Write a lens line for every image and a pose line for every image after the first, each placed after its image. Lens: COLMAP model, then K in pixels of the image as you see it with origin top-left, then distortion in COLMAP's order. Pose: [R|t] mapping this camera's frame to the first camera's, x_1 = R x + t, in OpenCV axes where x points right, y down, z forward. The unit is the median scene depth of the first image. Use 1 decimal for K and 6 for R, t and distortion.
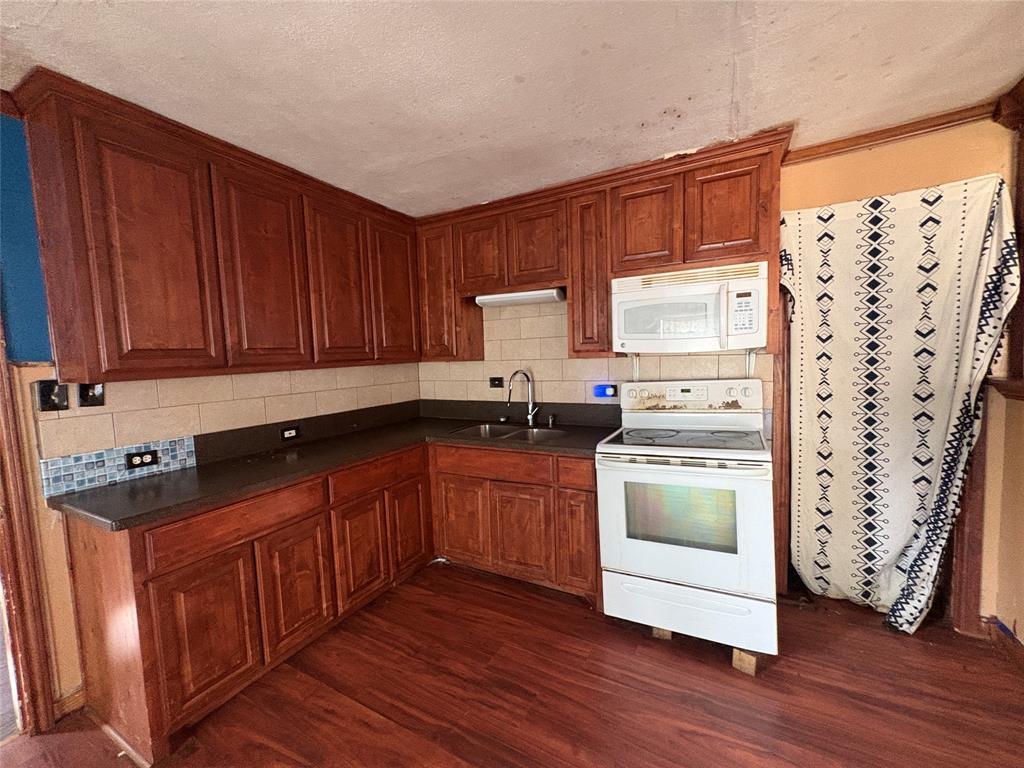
lens RADIAL K [[407.5, 0, 510.8], [0, 407.5, 385.5], [0, 0, 1]] dist [0.003585, -0.000842]
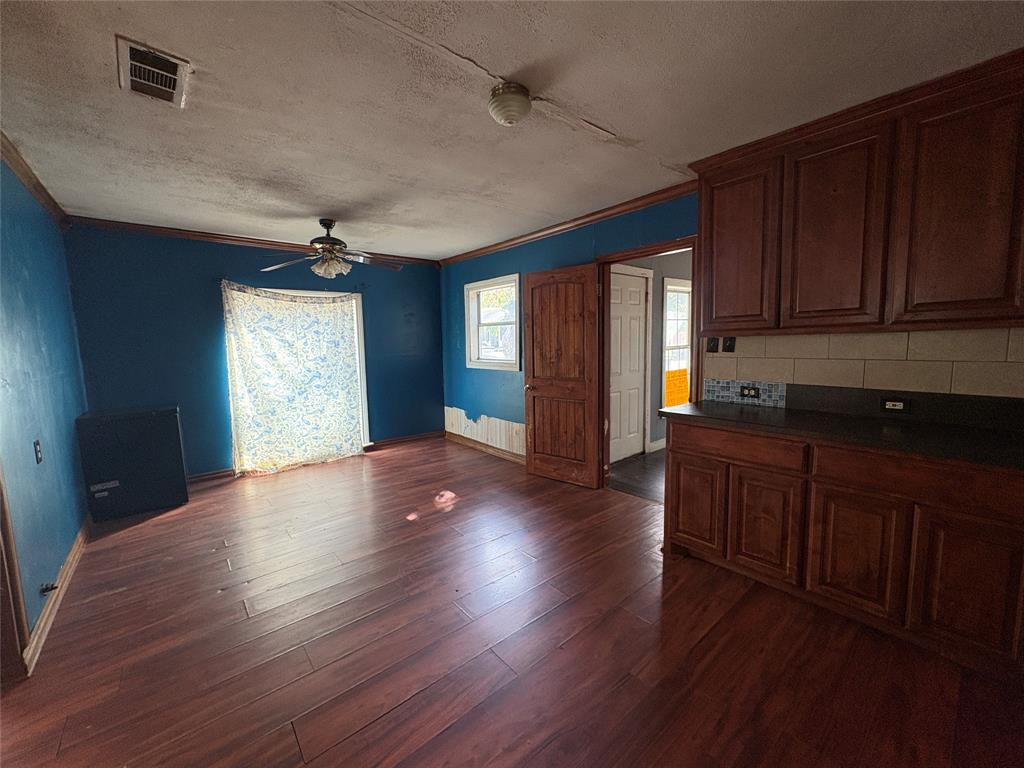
lens RADIAL K [[407.5, 0, 511.7], [0, 407.5, 385.7], [0, 0, 1]] dist [0.003585, -0.000842]
pose [[-0.355985, 0.154076, -0.921702, 0.636486], [-0.027700, 0.984141, 0.175212, -0.062429], [0.934081, 0.087904, -0.346072, 0.630670]]
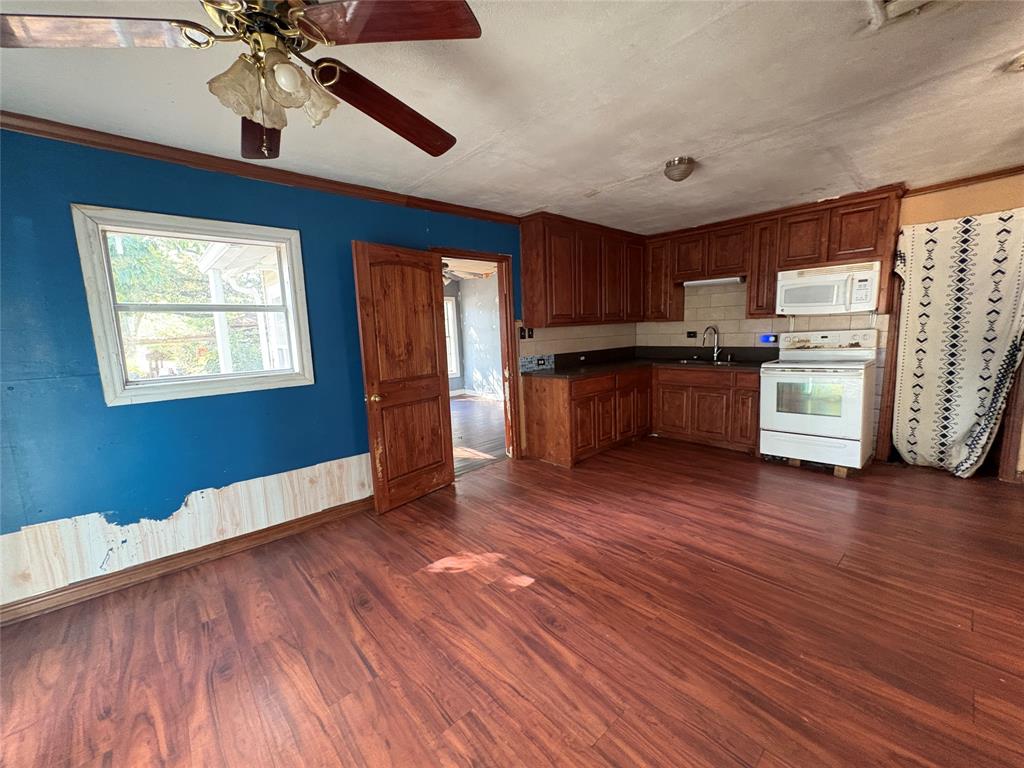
lens RADIAL K [[407.5, 0, 511.5], [0, 407.5, 384.8], [0, 0, 1]] dist [0.003585, -0.000842]
pose [[0.944543, 0.045803, -0.325177, -0.258562], [-0.020603, 0.996540, 0.080523, 0.111172], [0.327740, -0.069357, 0.942219, -1.137763]]
